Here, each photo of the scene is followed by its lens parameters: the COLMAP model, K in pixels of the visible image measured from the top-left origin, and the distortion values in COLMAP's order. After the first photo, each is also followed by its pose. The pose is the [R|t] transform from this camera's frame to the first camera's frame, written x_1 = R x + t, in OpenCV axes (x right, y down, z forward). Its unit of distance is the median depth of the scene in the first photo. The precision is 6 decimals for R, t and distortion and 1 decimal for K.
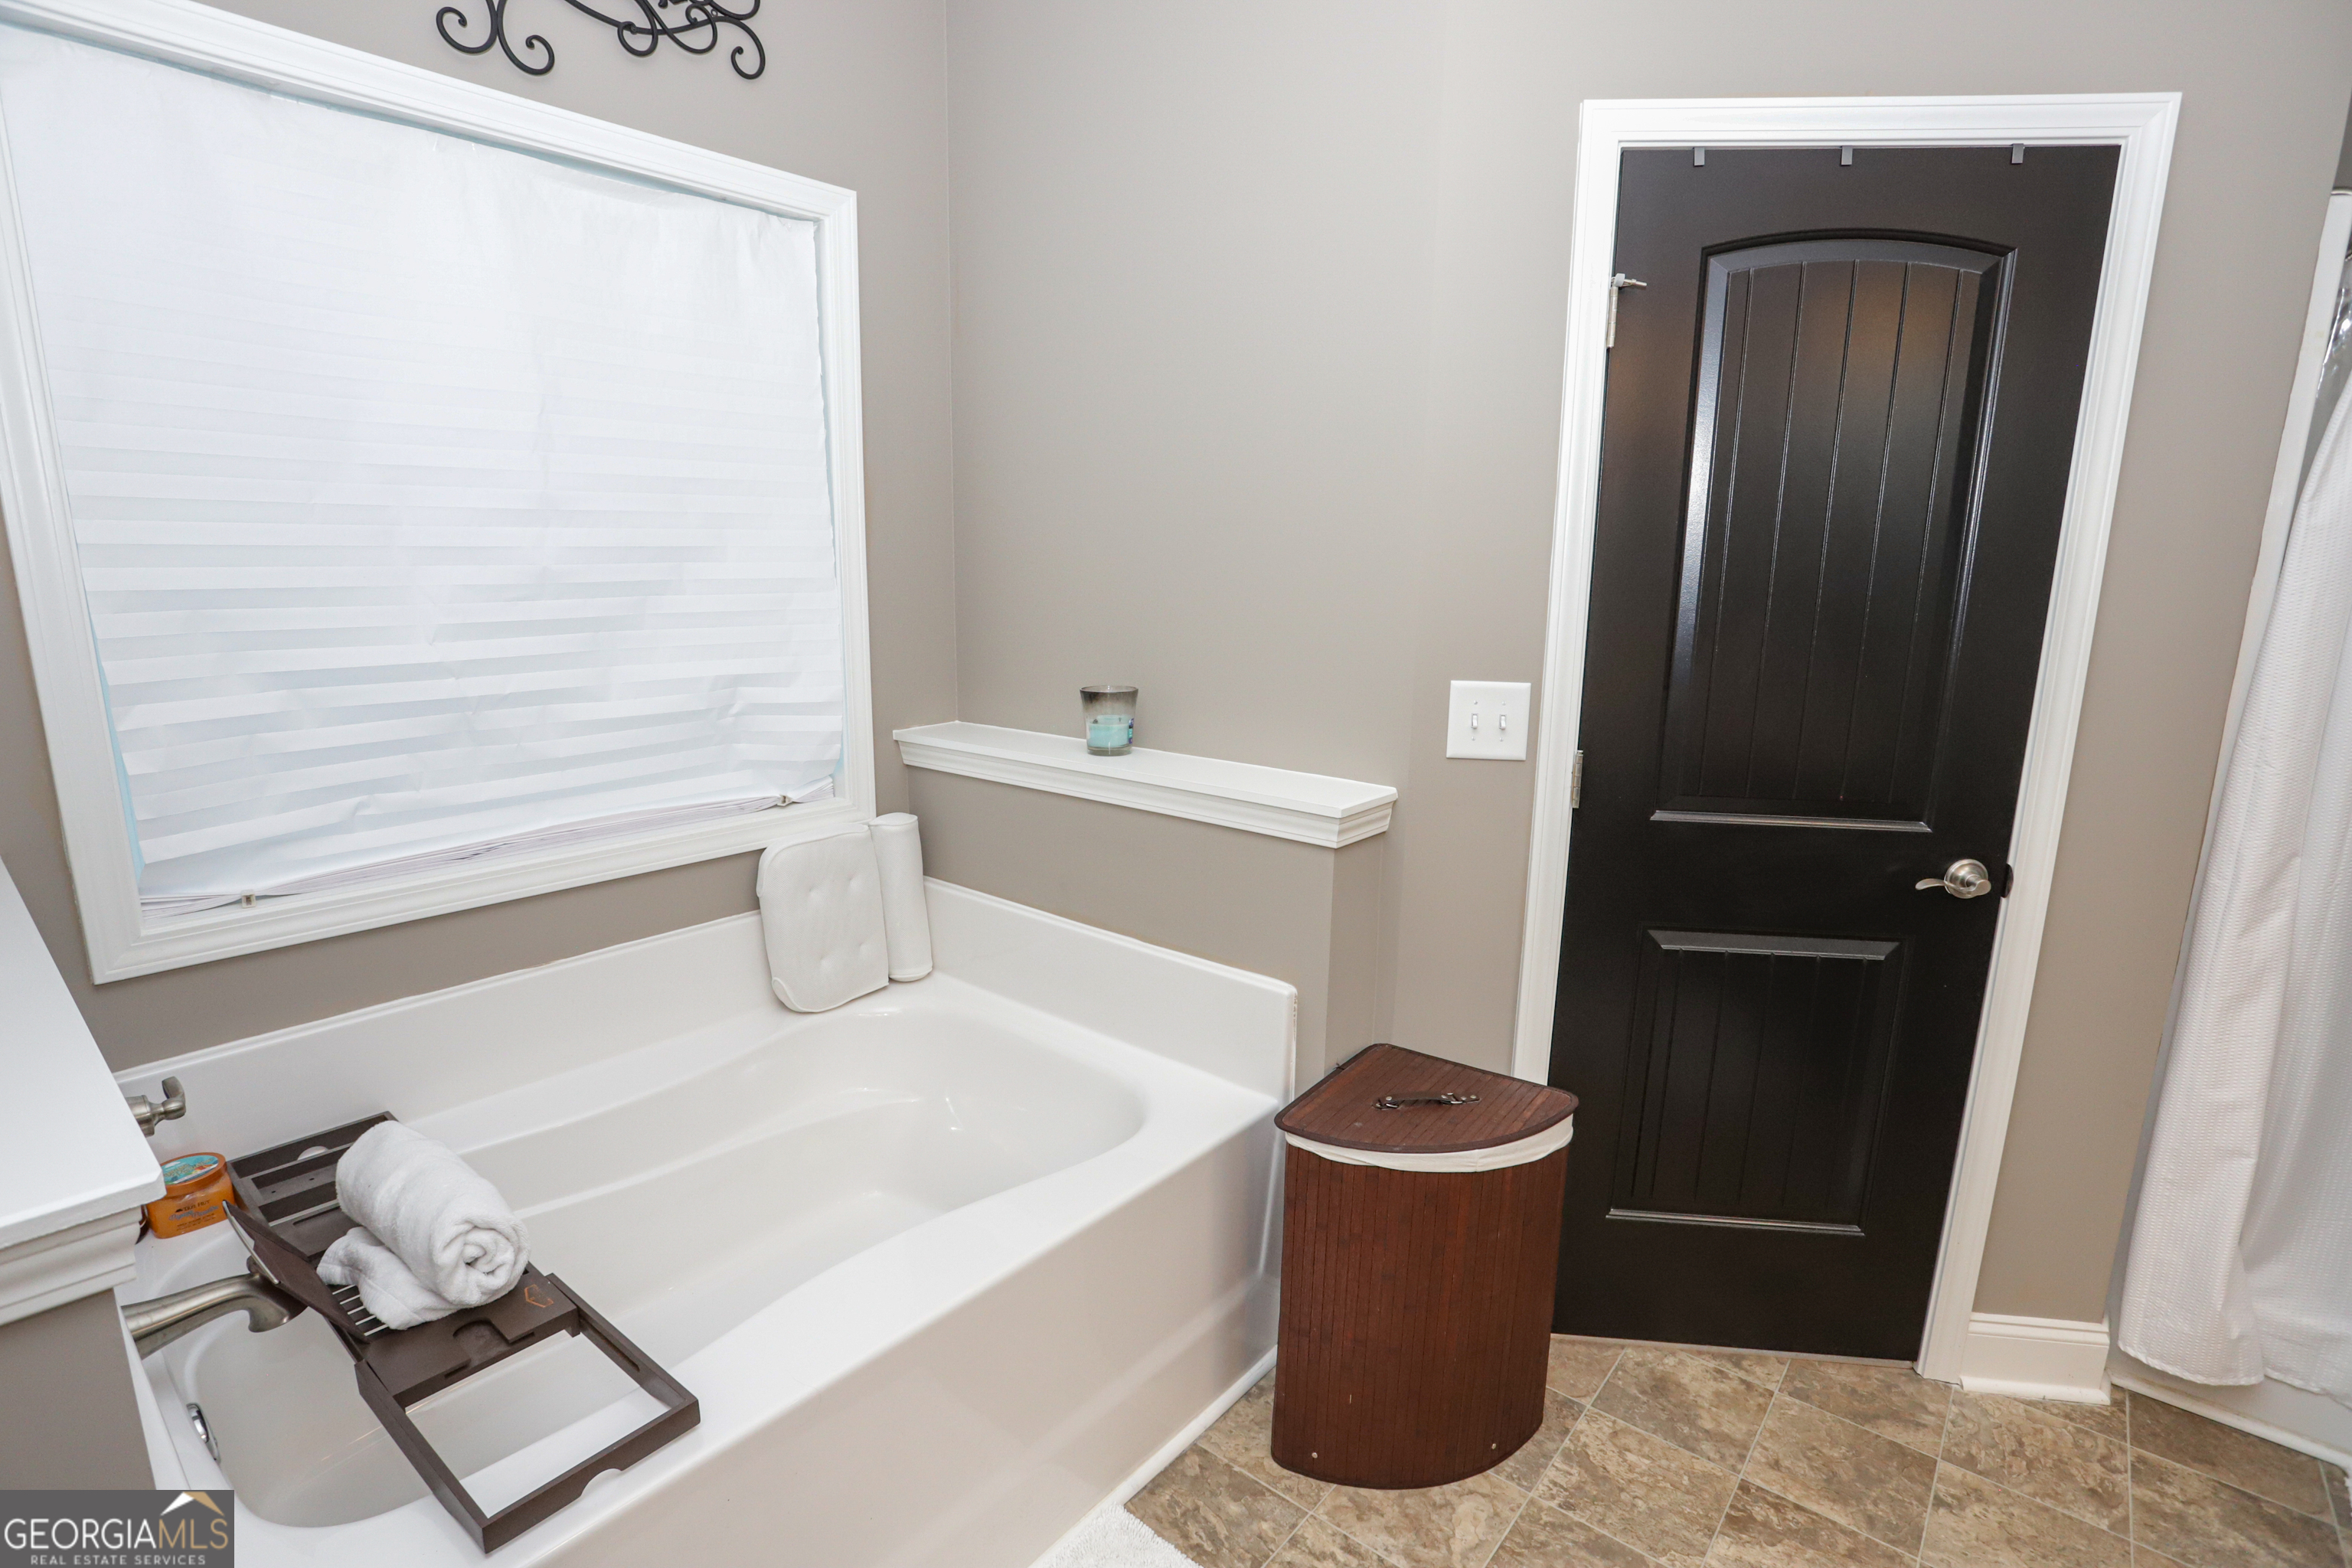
lens RADIAL K [[1137.9, 0, 1120.8], [0, 1137.9, 799.3], [0, 0, 1]] dist [-0.055290, 0.015609]
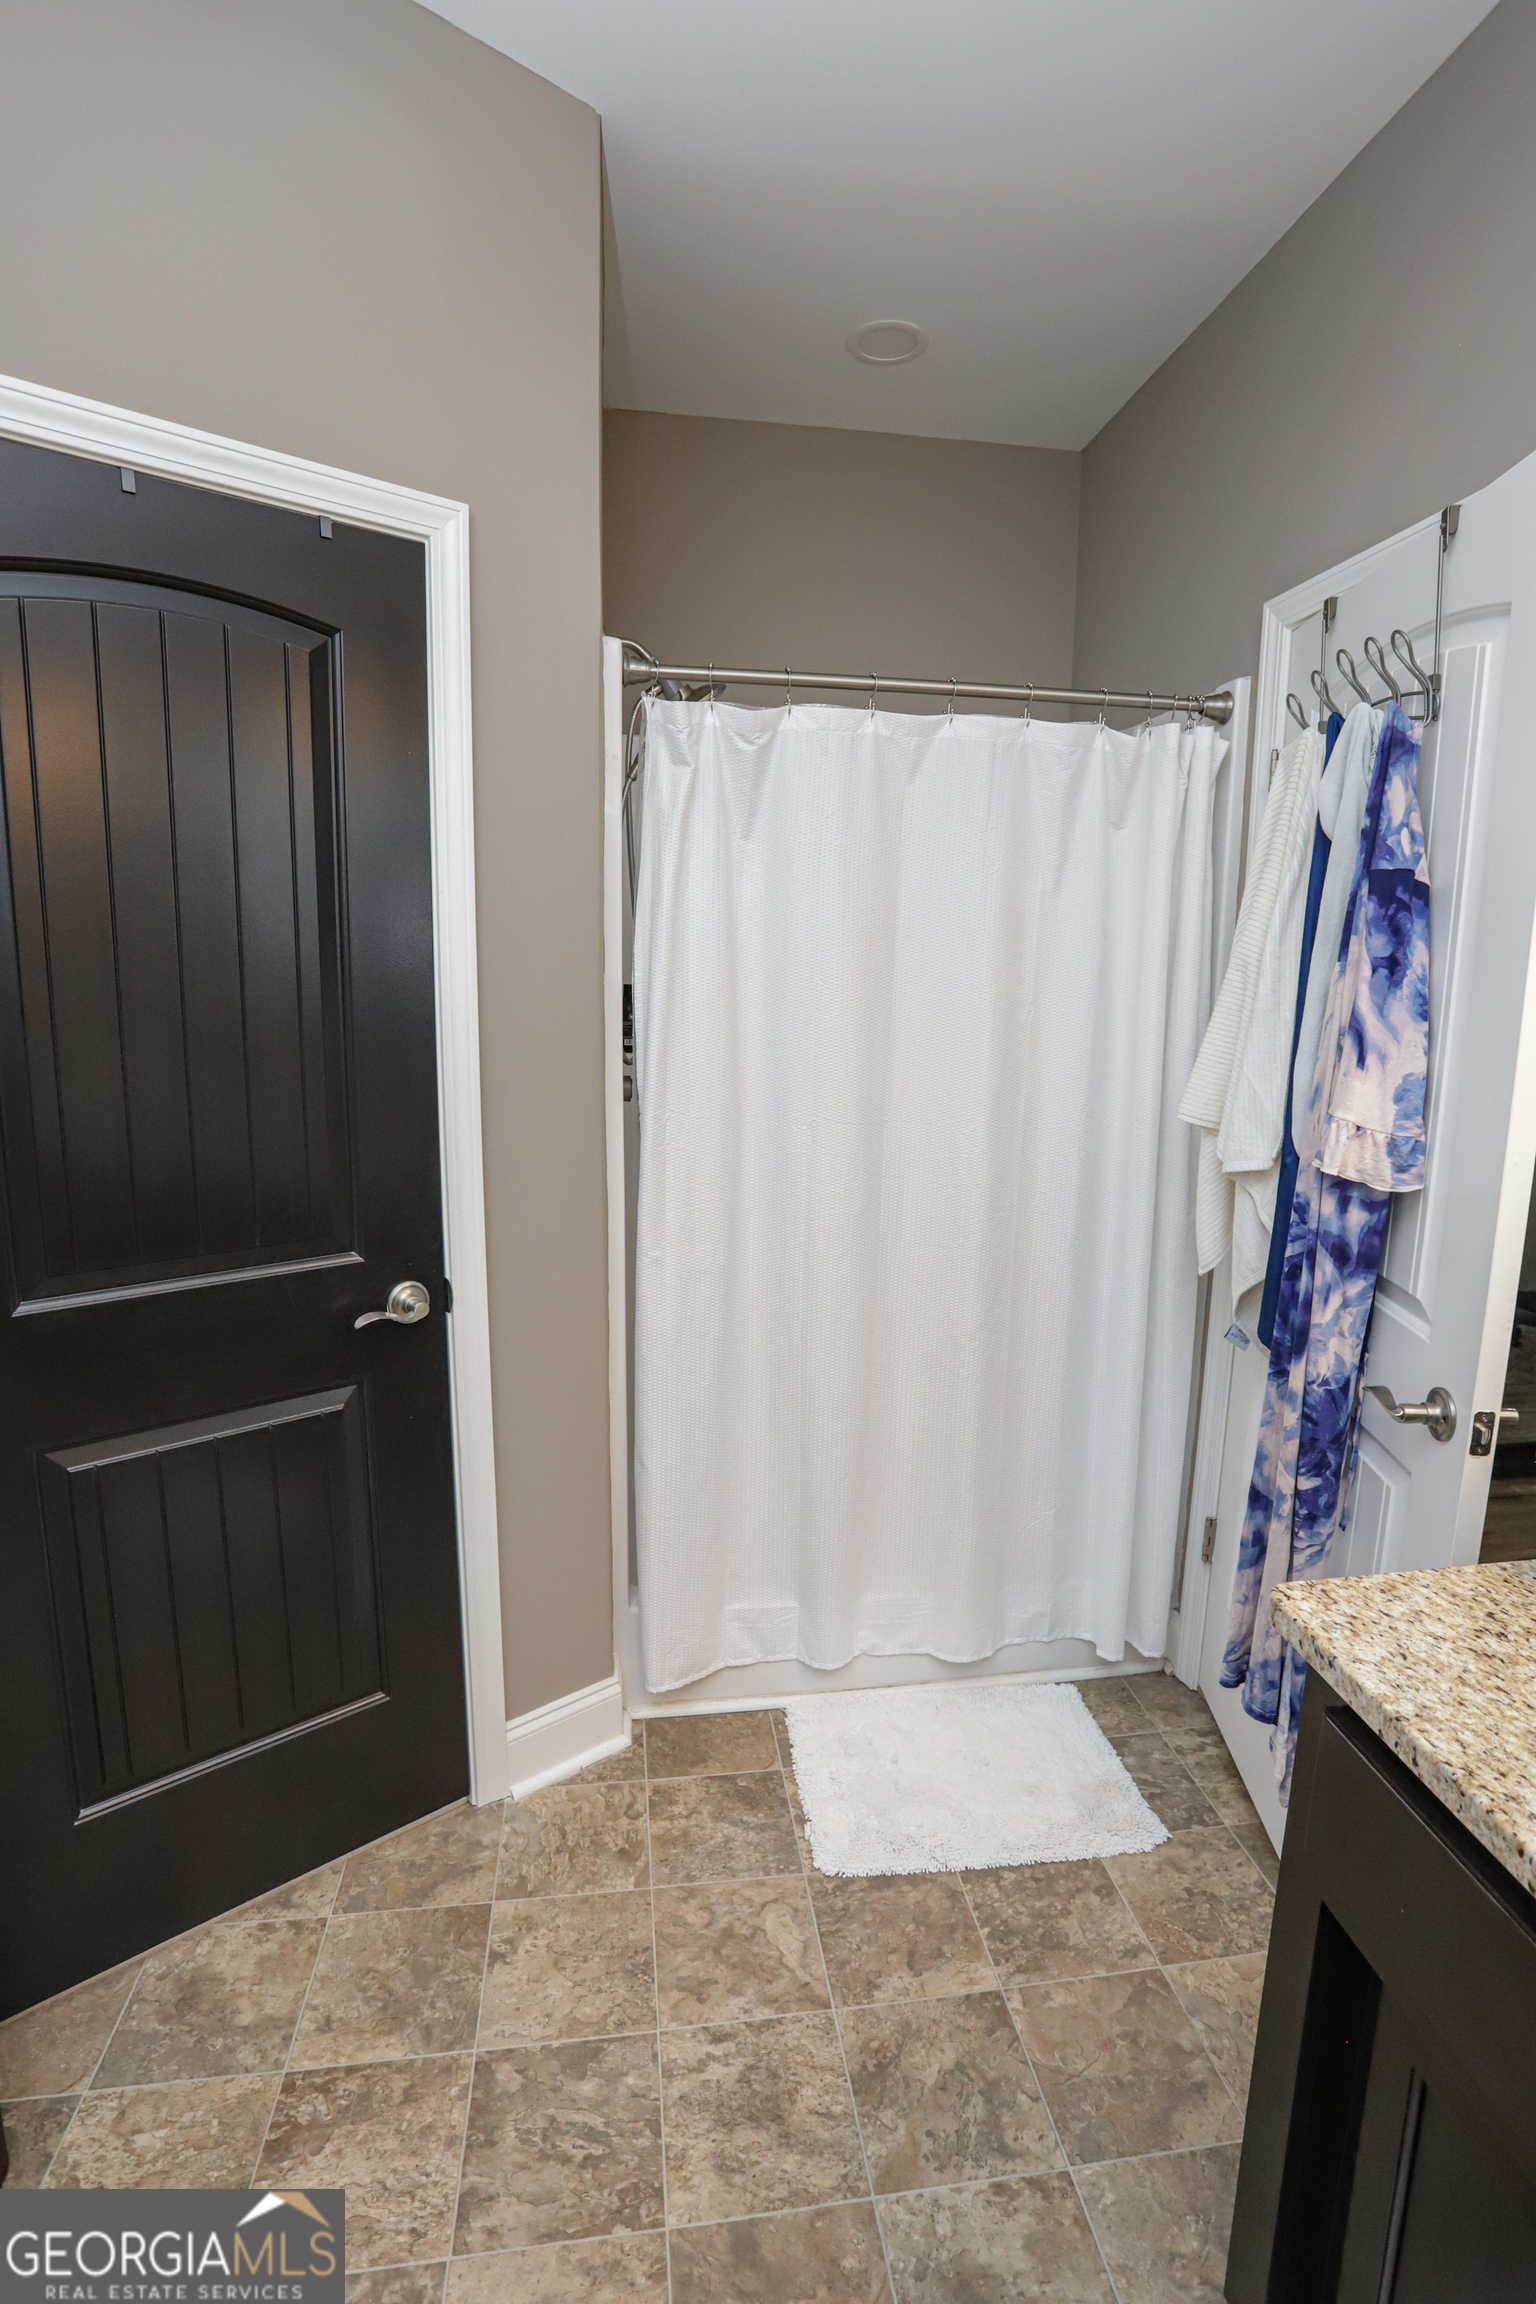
lens RADIAL K [[1114.7, 0, 769.3], [0, 1114.7, 1146.7], [0, 0, 1]] dist [-0.055290, 0.015609]
pose [[0.664038, -0.121937, 0.737689, 0.279437], [0.141016, 0.989331, 0.036596, -0.047729], [-0.734281, 0.079725, 0.674148, 0.128284]]
